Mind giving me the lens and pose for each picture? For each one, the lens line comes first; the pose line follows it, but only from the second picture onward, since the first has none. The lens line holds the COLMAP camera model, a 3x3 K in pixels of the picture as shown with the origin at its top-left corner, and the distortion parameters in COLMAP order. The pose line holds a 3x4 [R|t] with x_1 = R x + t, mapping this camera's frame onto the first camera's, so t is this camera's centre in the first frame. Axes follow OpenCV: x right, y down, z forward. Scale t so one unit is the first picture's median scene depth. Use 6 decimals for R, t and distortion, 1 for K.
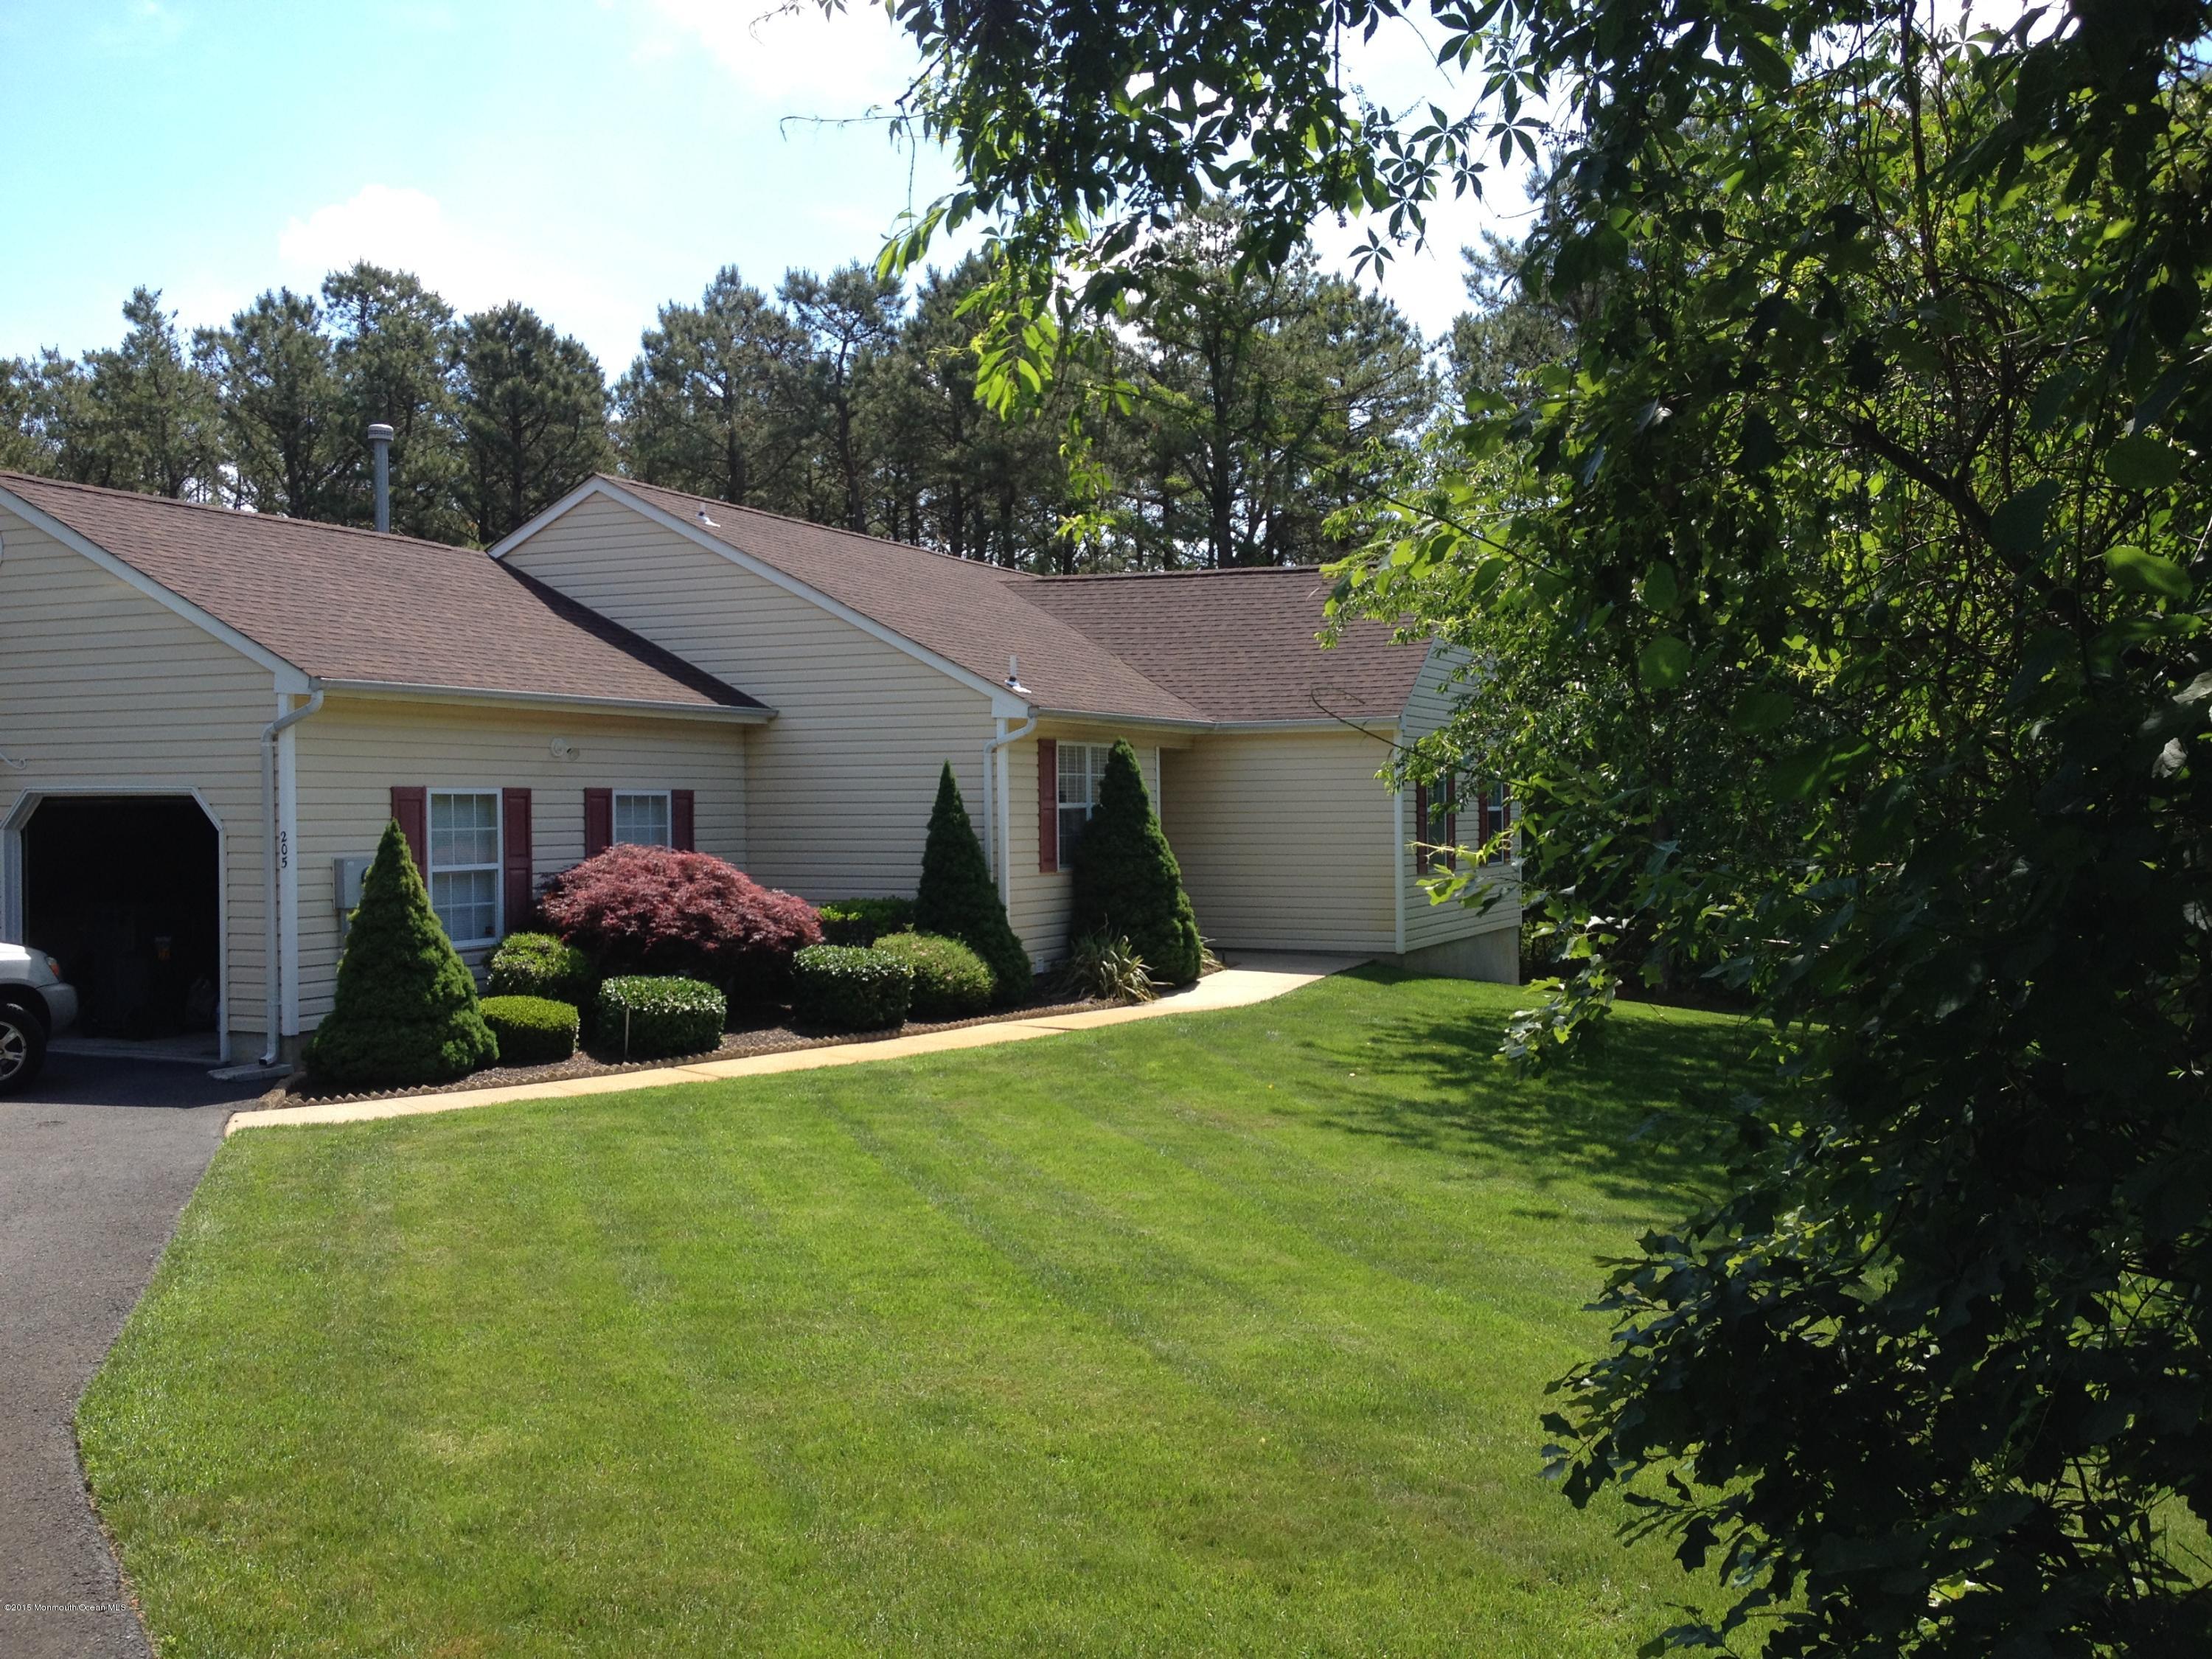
lens RADIAL K [[2090.9, 0, 1060.1], [0, 2090.9, 823.7], [0, 0, 1]] dist [0.146093, -0.357957]
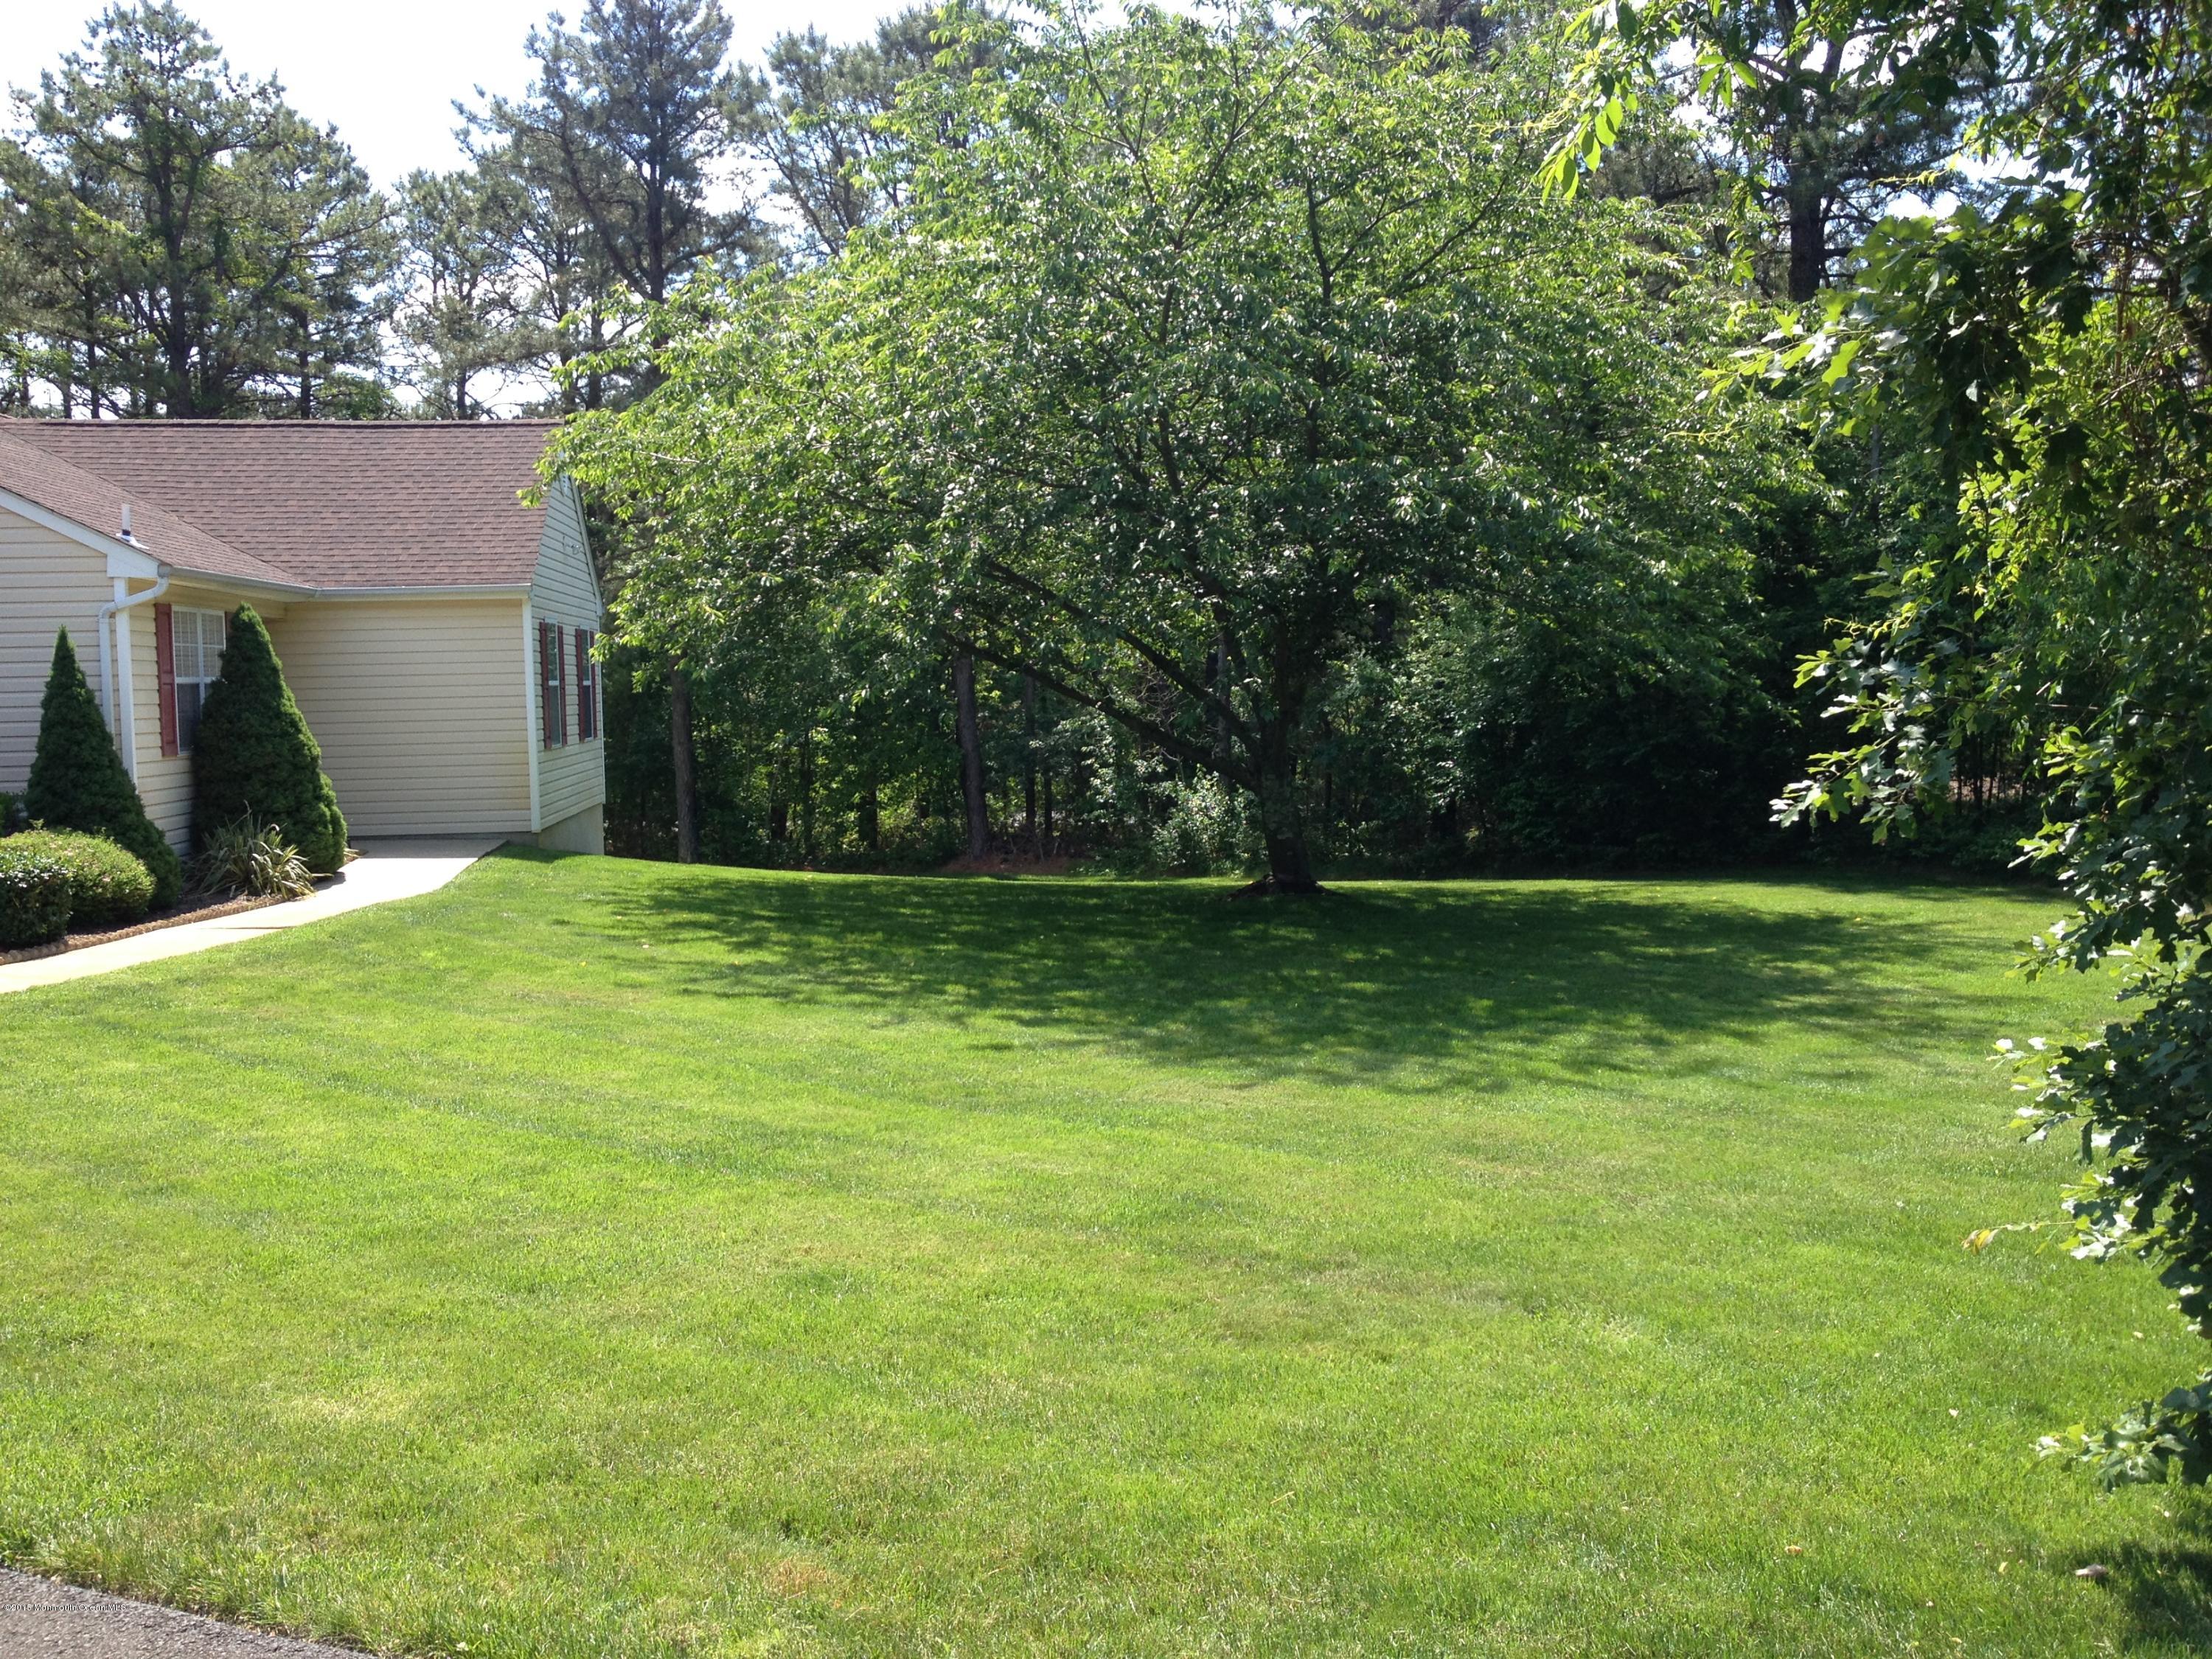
lens RADIAL K [[2090.9, 0, 1060.1], [0, 2090.9, 823.7], [0, 0, 1]] dist [0.146093, -0.357957]
pose [[0.853806, -0.047589, 0.518412, -0.154707], [0.020546, 0.998118, 0.057786, 0.007890], [-0.520186, -0.038687, 0.853176, 0.051873]]
